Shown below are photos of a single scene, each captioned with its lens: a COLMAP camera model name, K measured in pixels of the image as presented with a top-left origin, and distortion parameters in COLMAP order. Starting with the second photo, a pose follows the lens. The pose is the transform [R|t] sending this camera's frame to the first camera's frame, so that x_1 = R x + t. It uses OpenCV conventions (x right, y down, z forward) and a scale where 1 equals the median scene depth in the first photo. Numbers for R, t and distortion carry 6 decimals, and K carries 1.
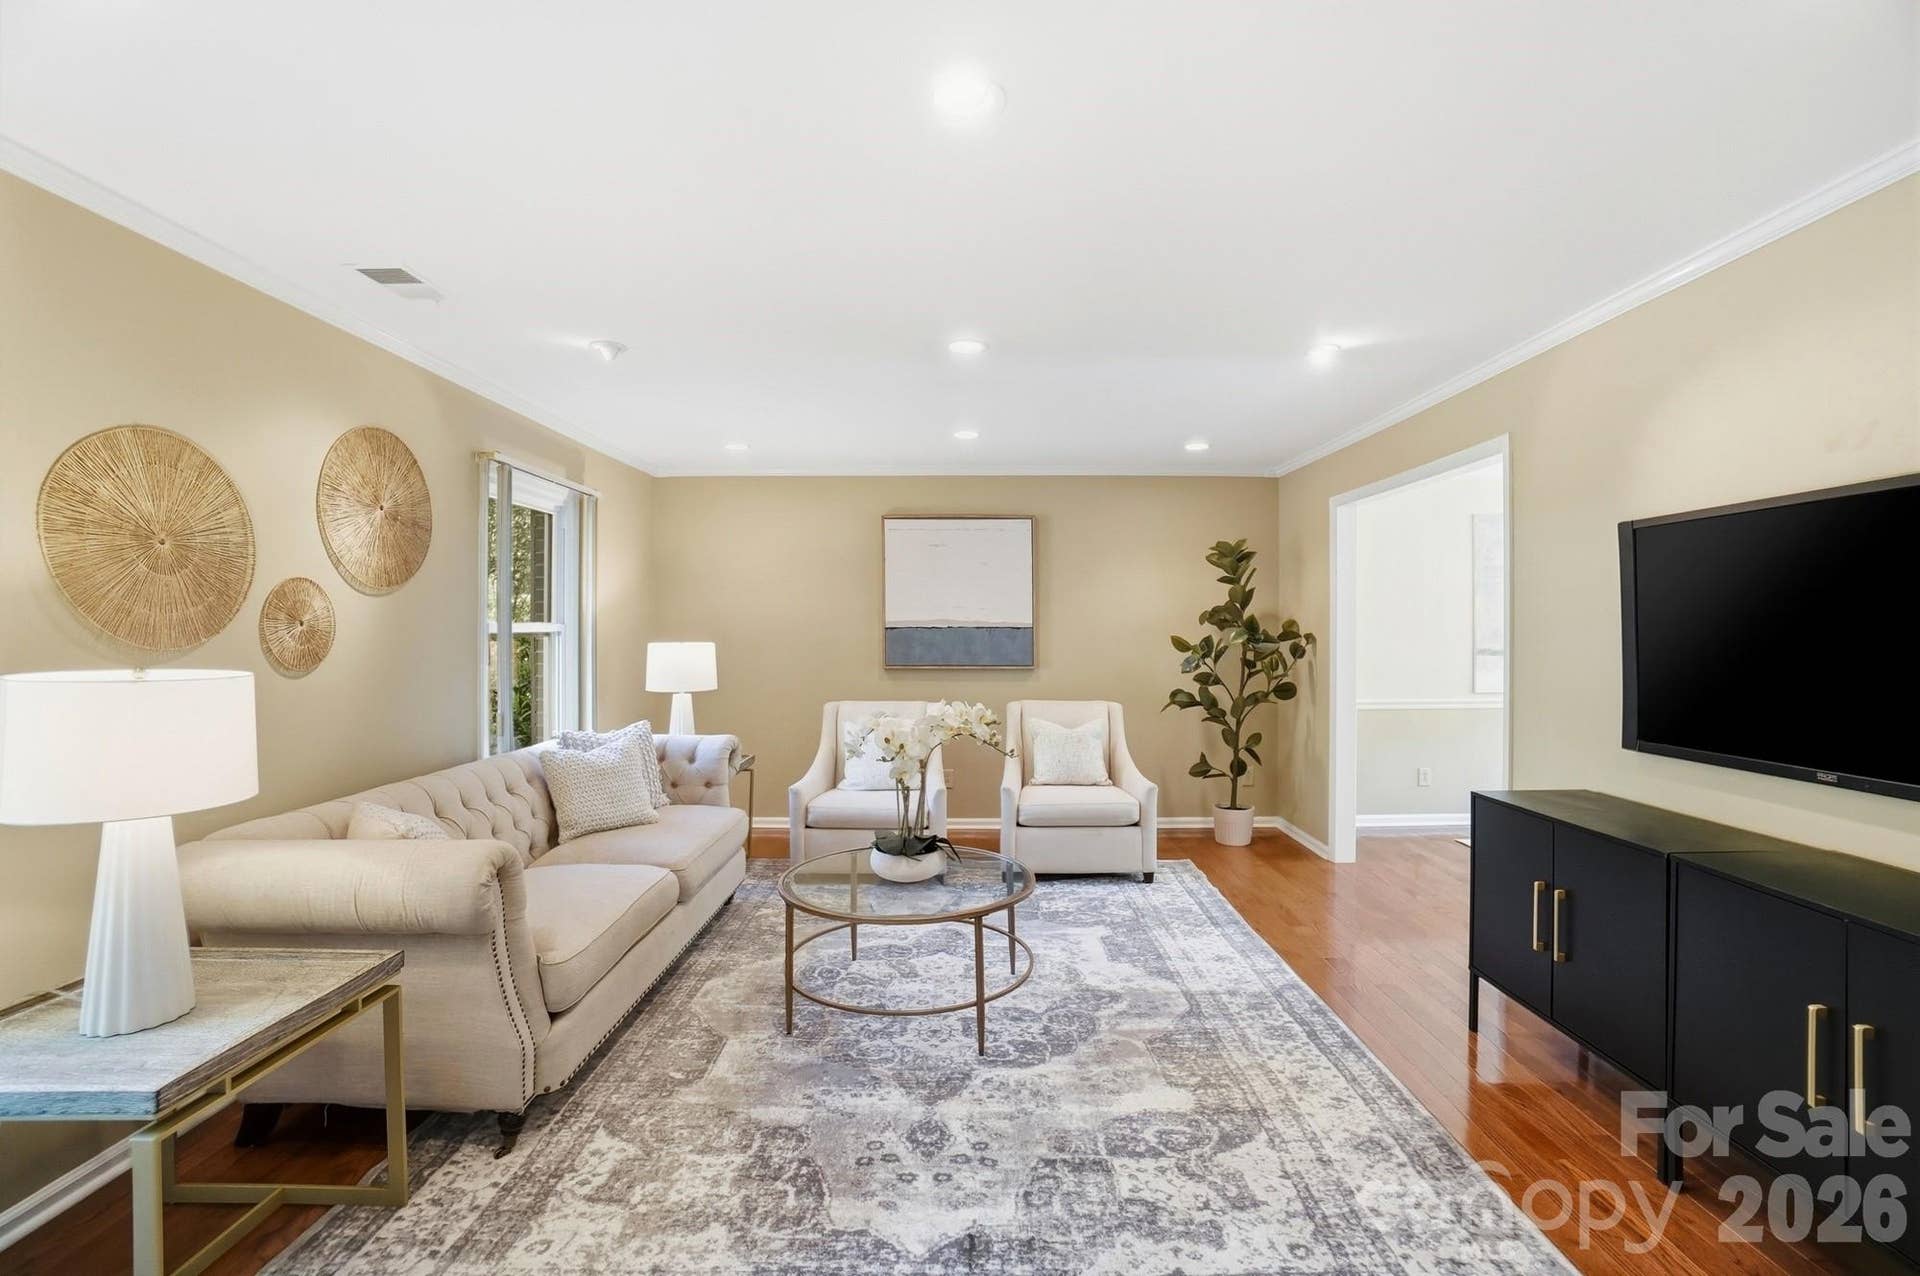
lens RADIAL K [[856.8, 0, 933.3], [0, 856.8, 627.5], [0, 0, 1]] dist [-0.060780, 0.018263]
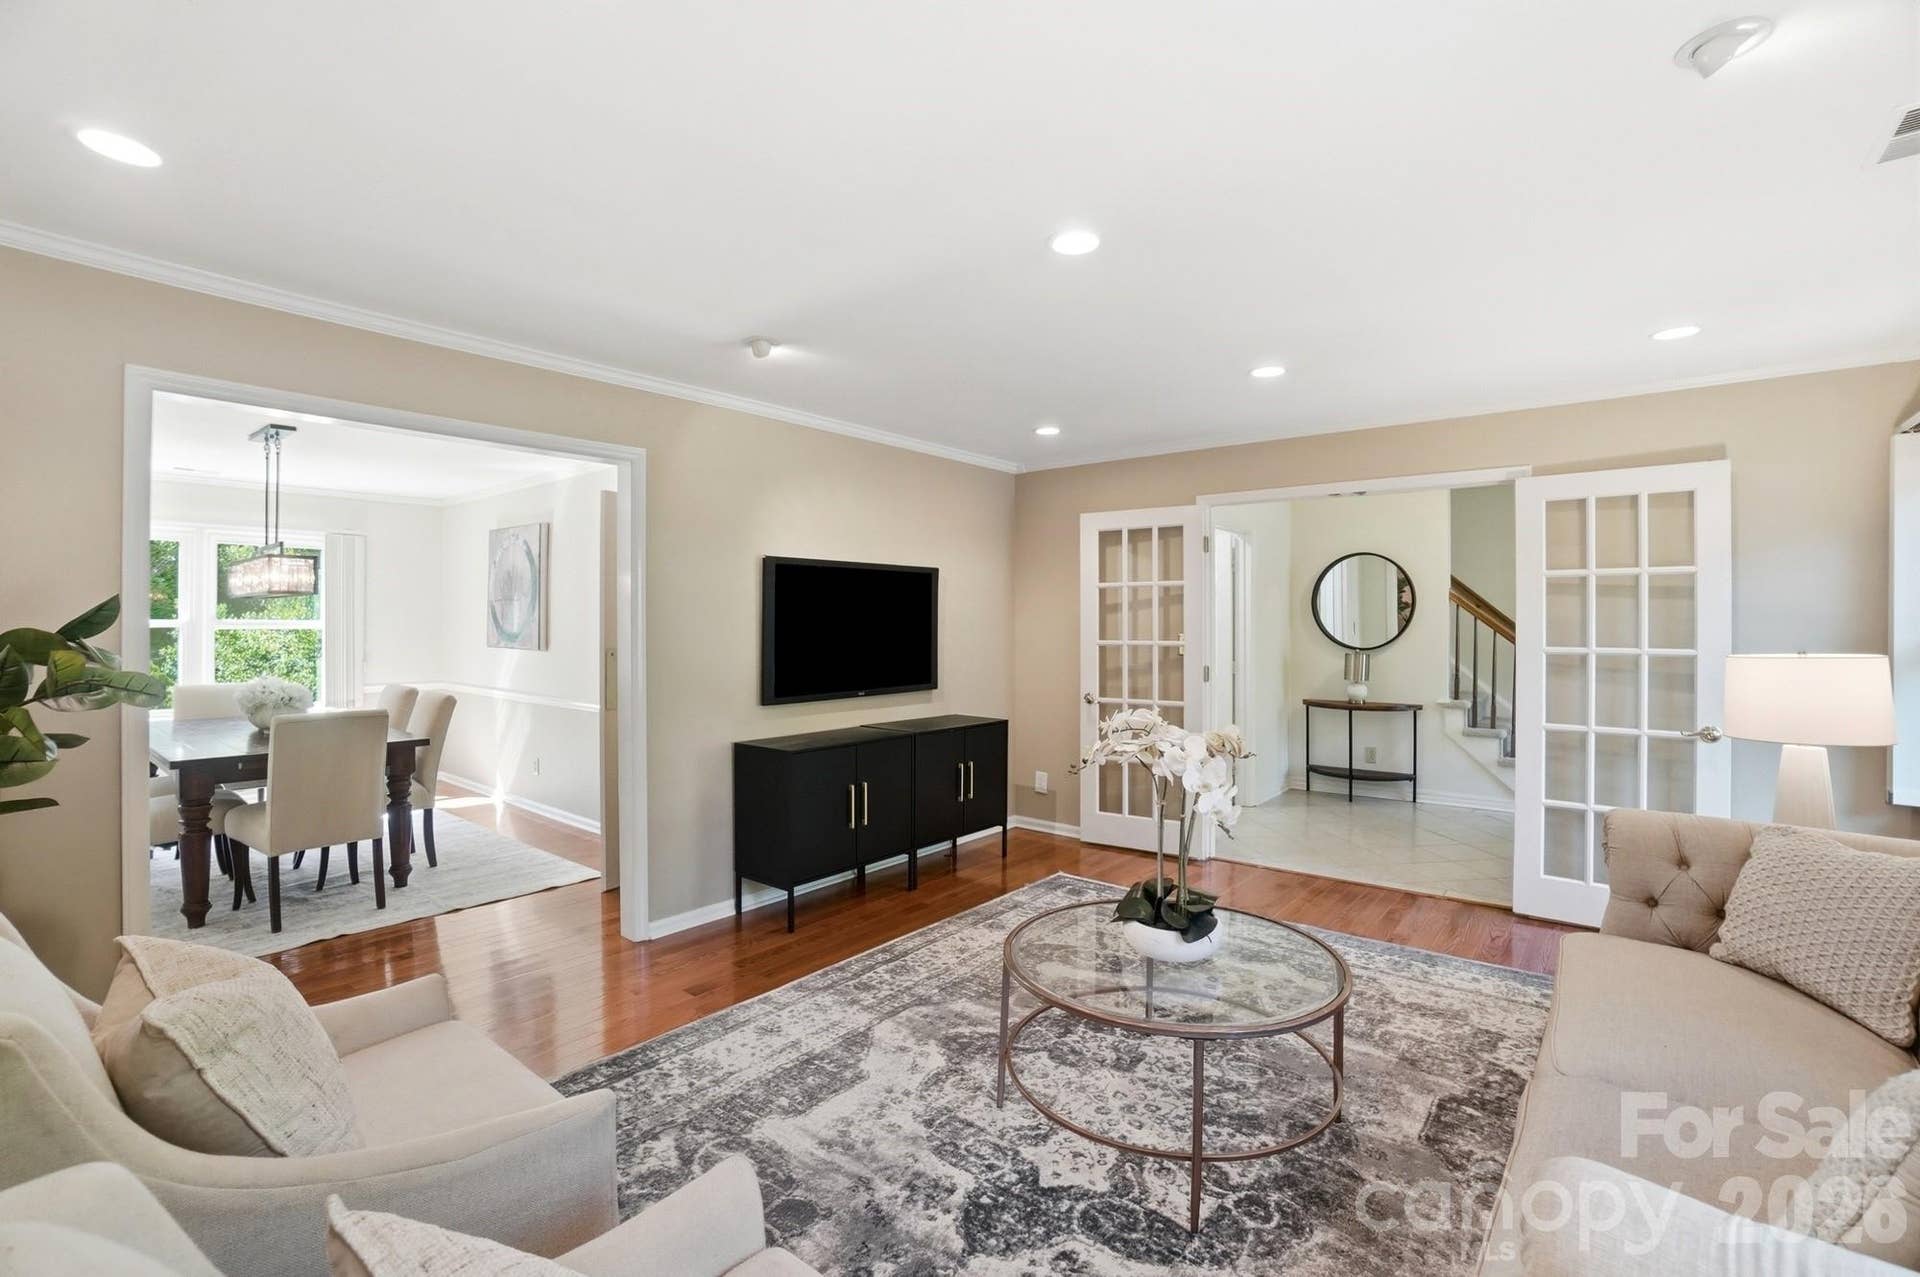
lens RADIAL K [[856.8, 0, 961.3], [0, 856.8, 619.7], [0, 0, 1]] dist [-0.060780, 0.018263]
pose [[-0.803265, 0.004958, 0.595601, -0.358822], [0.000750, 0.999973, -0.007314, -0.000883], [-0.595621, -0.005428, -0.803247, 1.861553]]
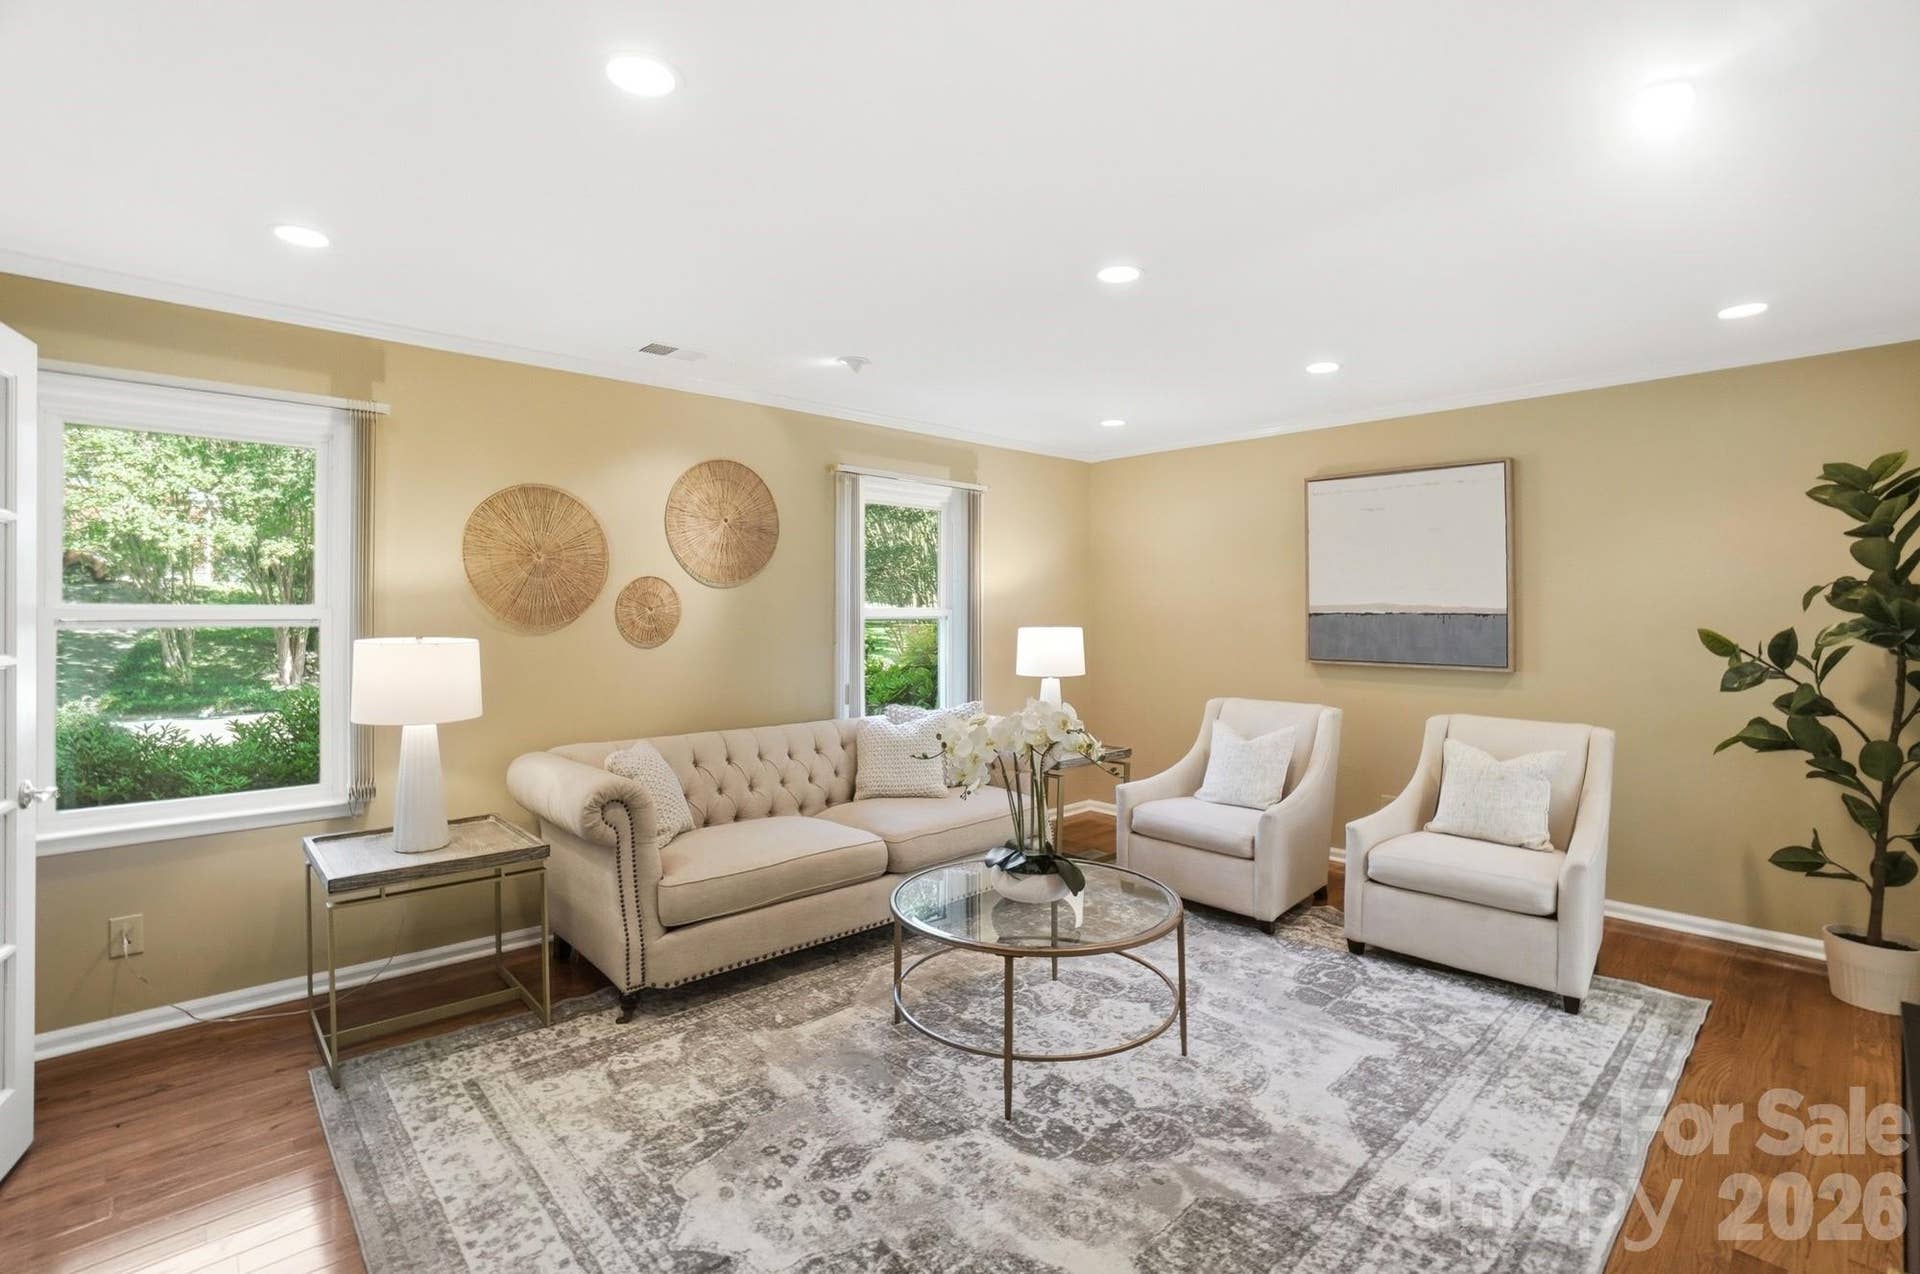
lens RADIAL K [[856.8, 0, 940.3], [0, 856.8, 621.2], [0, 0, 1]] dist [-0.060780, 0.018263]
pose [[0.694299, 0.014032, -0.719549, 0.577599], [-0.003384, 0.999863, 0.016233, -0.009582], [0.719678, -0.008835, 0.694252, 0.342890]]
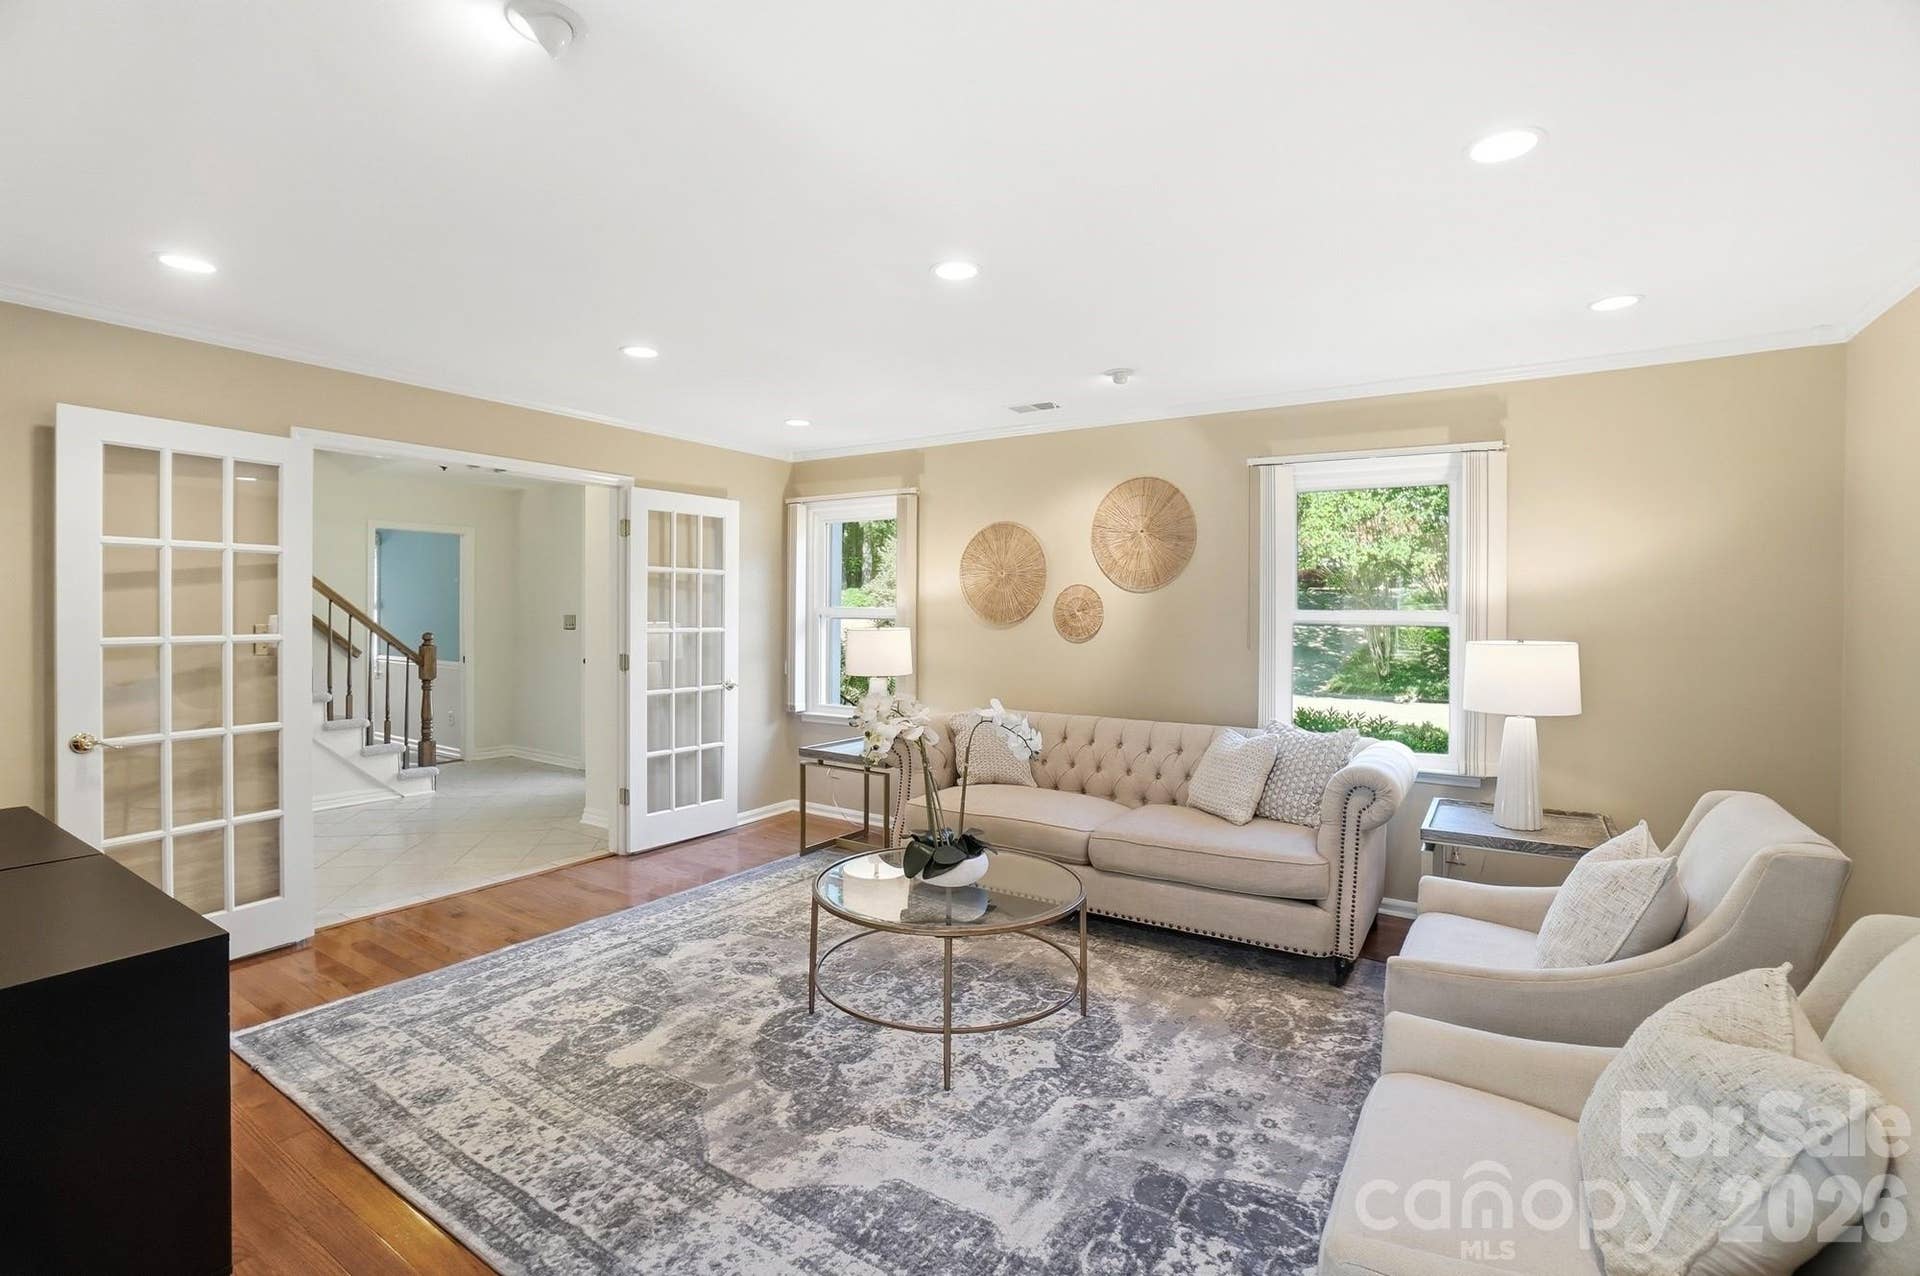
lens RADIAL K [[856.8, 0, 972.5], [0, 856.8, 601.1], [0, 0, 1]] dist [-0.060780, 0.018263]
pose [[-0.502865, -0.008473, -0.864323, 0.833165], [-0.003389, 0.999964, -0.007830, -0.008903], [0.864358, -0.001008, -0.502875, 1.614536]]
